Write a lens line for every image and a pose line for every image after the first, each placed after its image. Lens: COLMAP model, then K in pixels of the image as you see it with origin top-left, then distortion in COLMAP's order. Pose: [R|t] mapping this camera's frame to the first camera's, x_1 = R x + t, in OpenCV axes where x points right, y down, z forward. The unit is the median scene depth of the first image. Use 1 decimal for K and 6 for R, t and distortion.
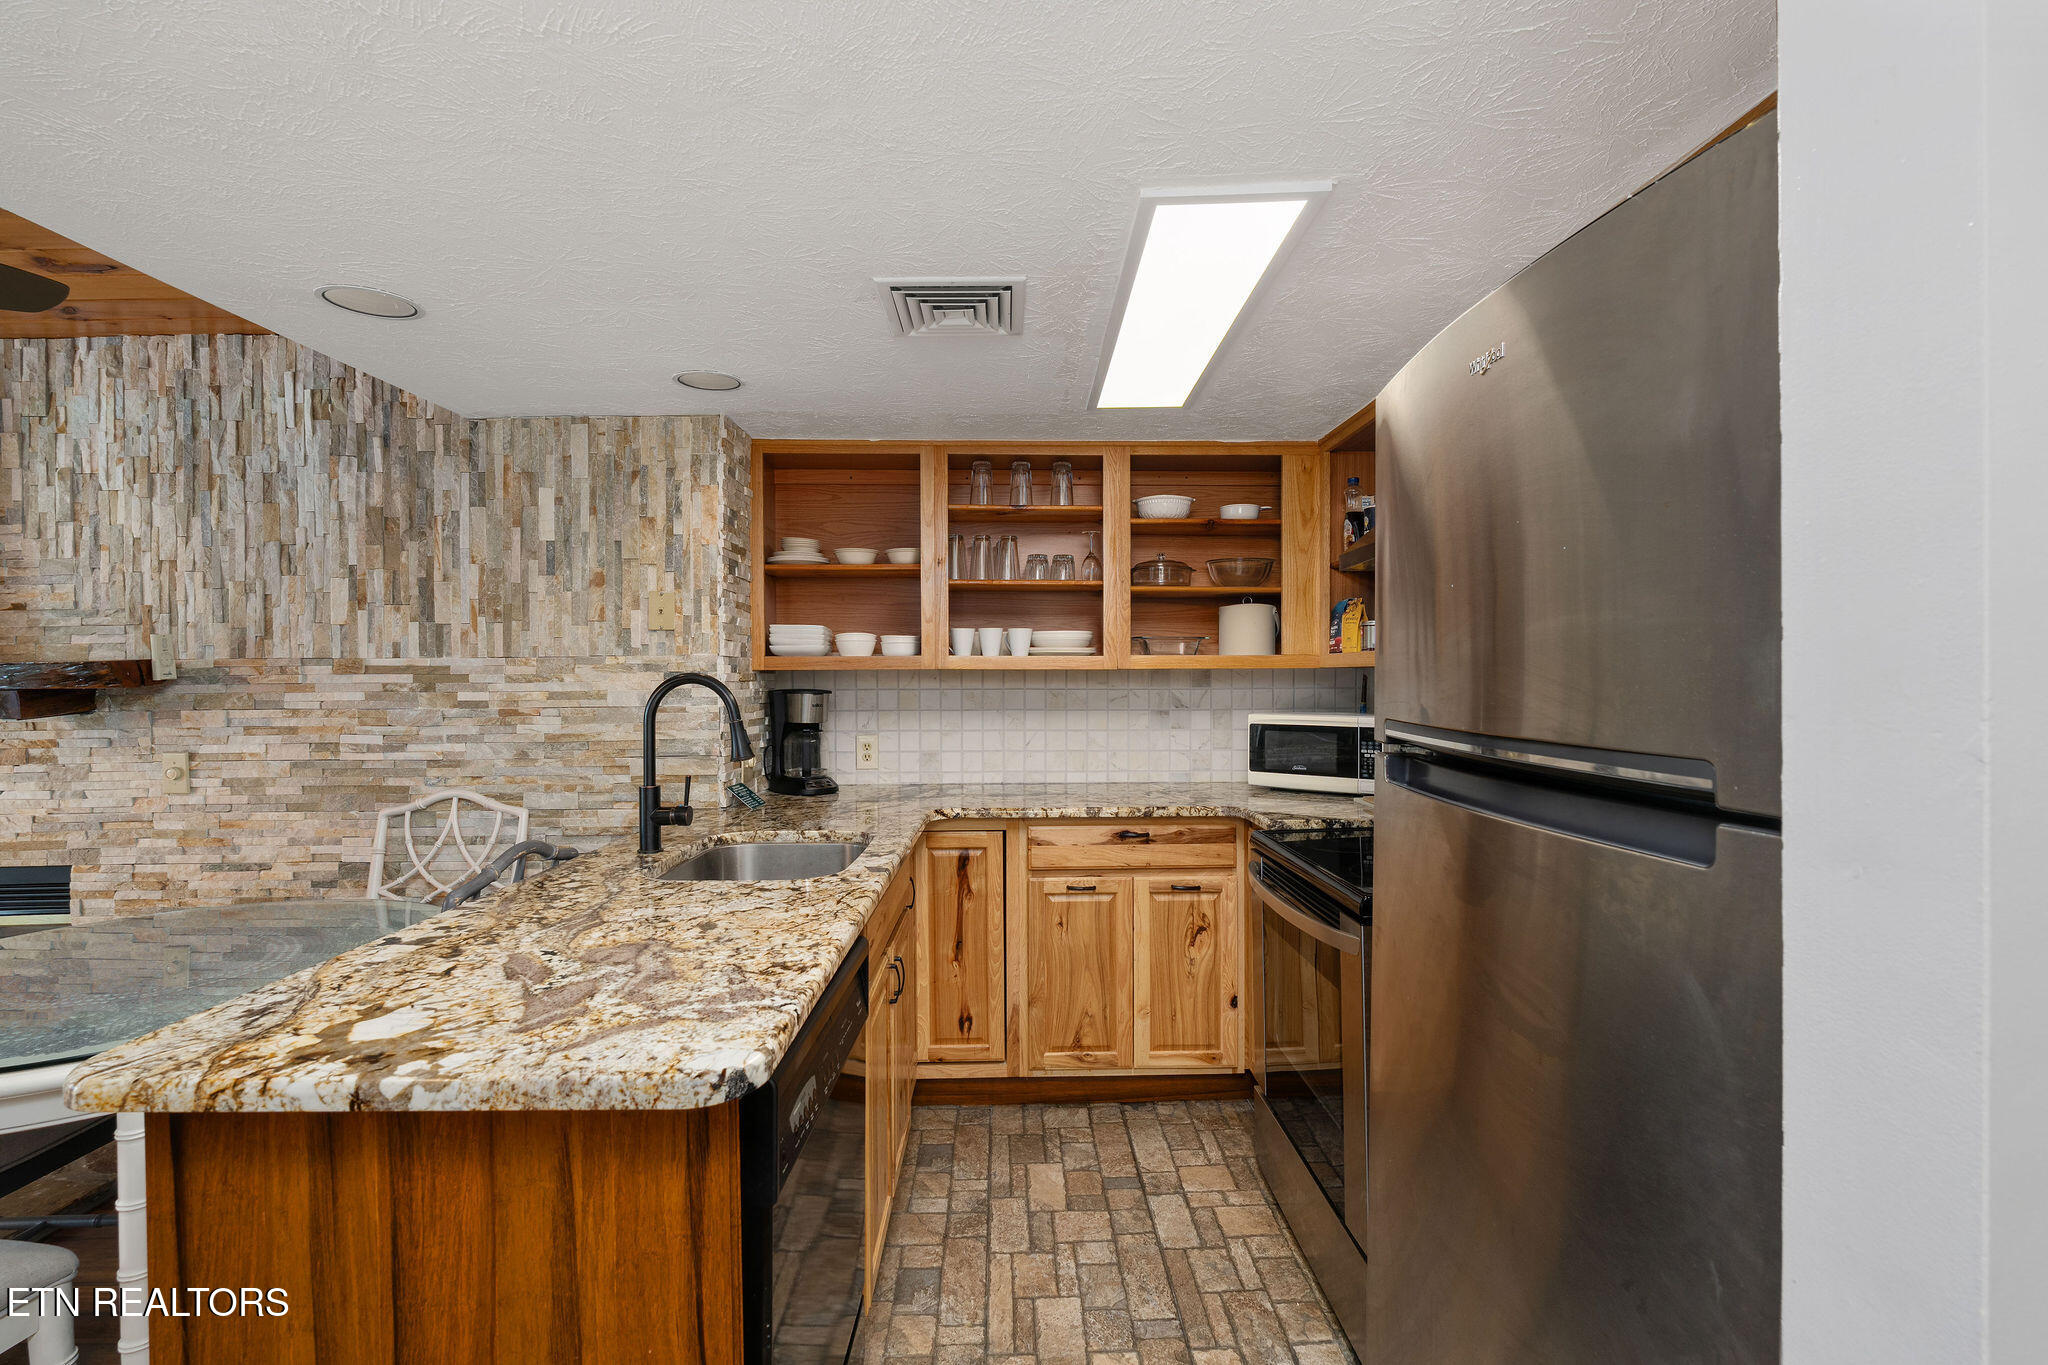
lens RADIAL K [[915.6, 0, 1028.3], [0, 915.6, 672.5], [0, 0, 1]] dist [0.000655, -0.001623]
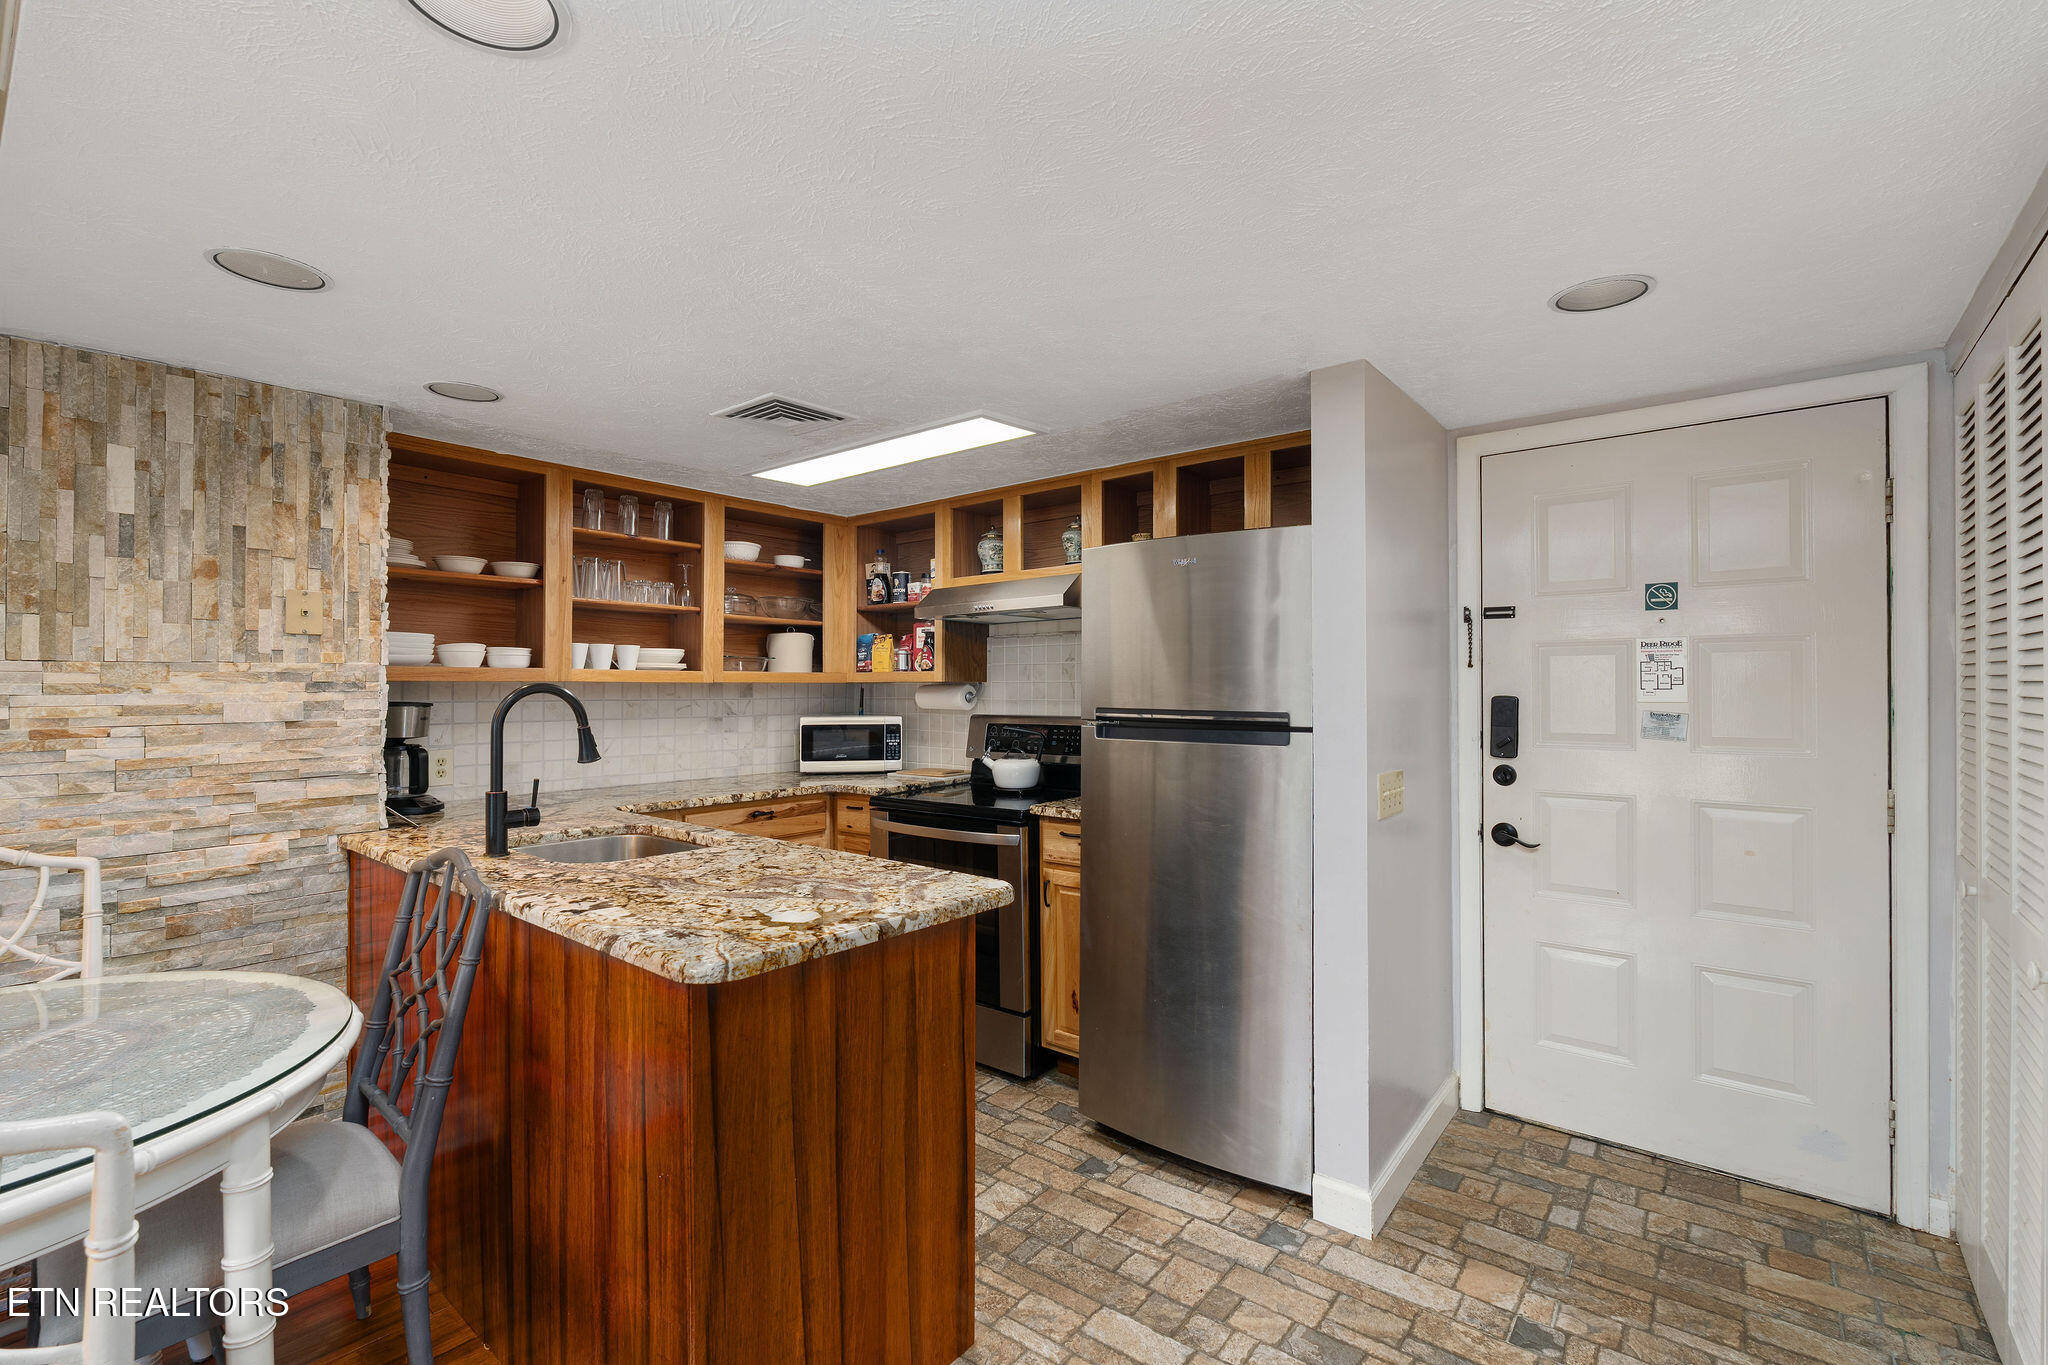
lens RADIAL K [[915.6, 0, 1029.7], [0, 915.6, 676.9], [0, 0, 1]] dist [0.000655, -0.001623]
pose [[0.640014, 0.012020, 0.768269, -0.629098], [0.000539, 0.999870, -0.016092, 0.009186], [-0.768363, 0.010713, 0.639925, -0.095770]]
